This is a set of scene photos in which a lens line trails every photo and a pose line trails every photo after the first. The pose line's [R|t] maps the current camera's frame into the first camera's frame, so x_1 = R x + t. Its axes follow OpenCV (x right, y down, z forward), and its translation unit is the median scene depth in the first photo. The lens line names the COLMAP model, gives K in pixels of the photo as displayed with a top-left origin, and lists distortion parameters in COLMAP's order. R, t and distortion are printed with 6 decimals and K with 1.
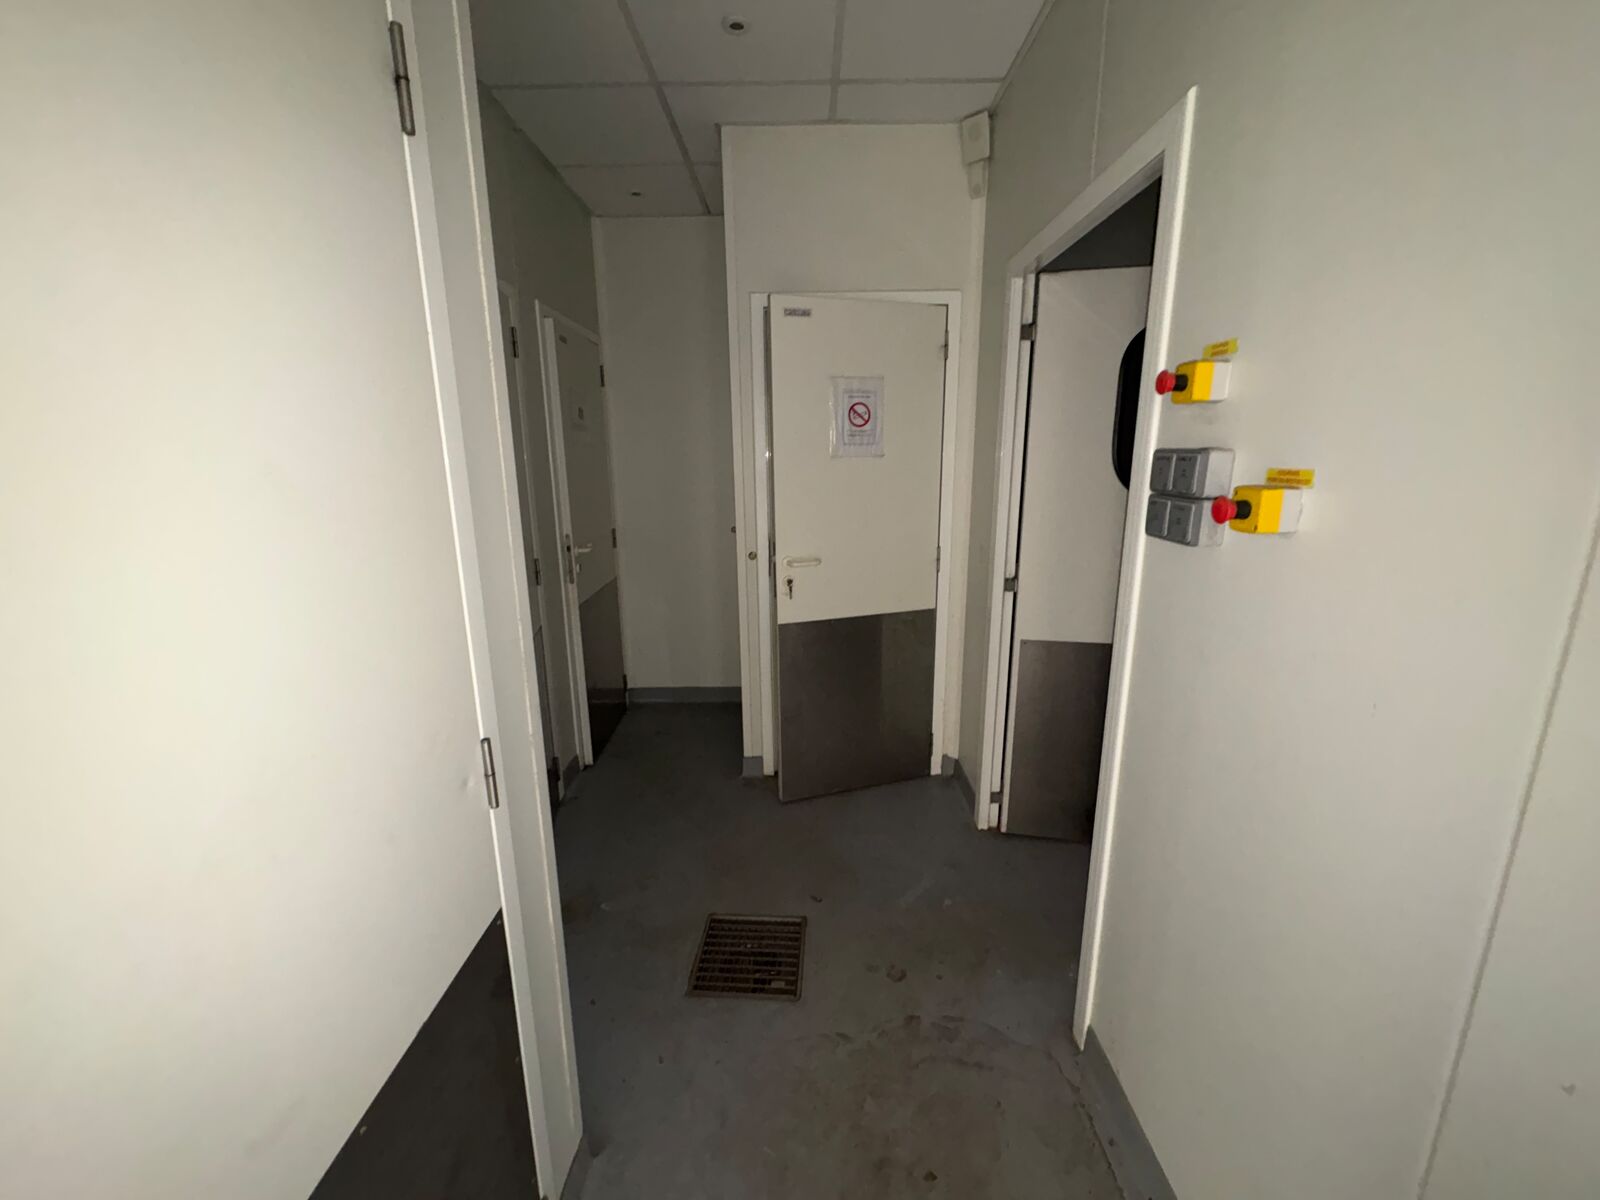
lens RADIAL K [[633.4, 0, 796.1], [0, 633.4, 598.7], [0, 0, 1]] dist [-0.001606, 0.000159]
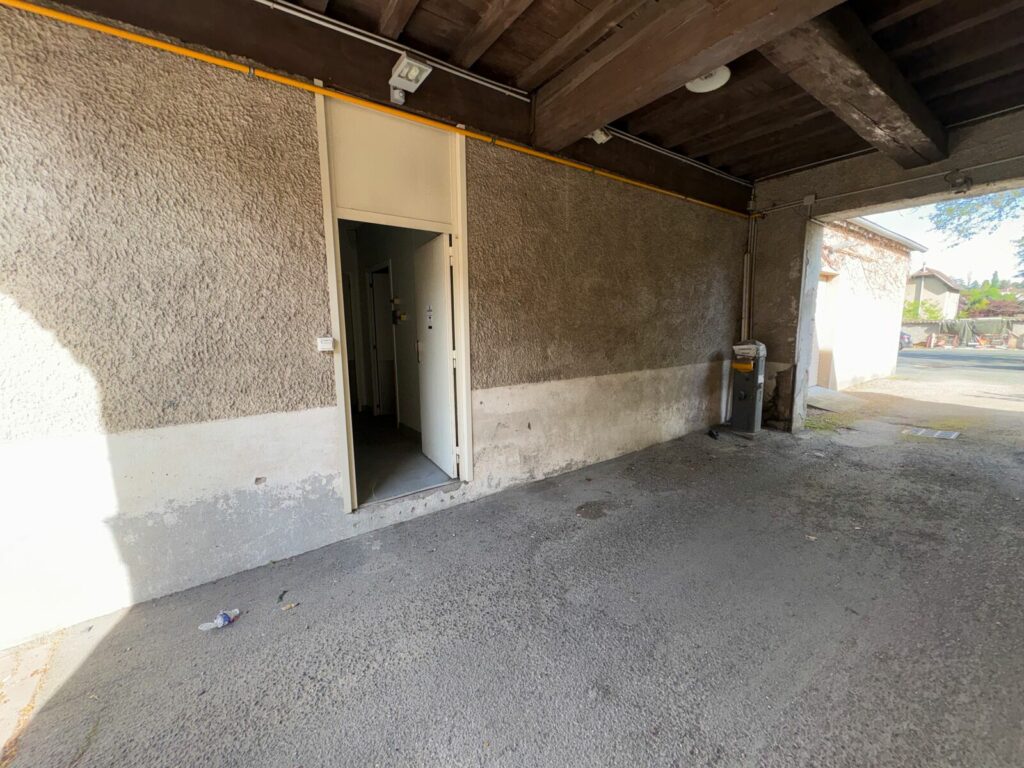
lens RADIAL K [[405.4, 0, 513.0], [0, 405.4, 381.5], [0, 0, 1]] dist [-0.001606, 0.000159]
pose [[0.801462, -0.084186, 0.592091, -0.489217], [0.138884, 0.989176, -0.047349, 0.428852], [-0.581696, 0.120181, 0.804479, -1.519413]]
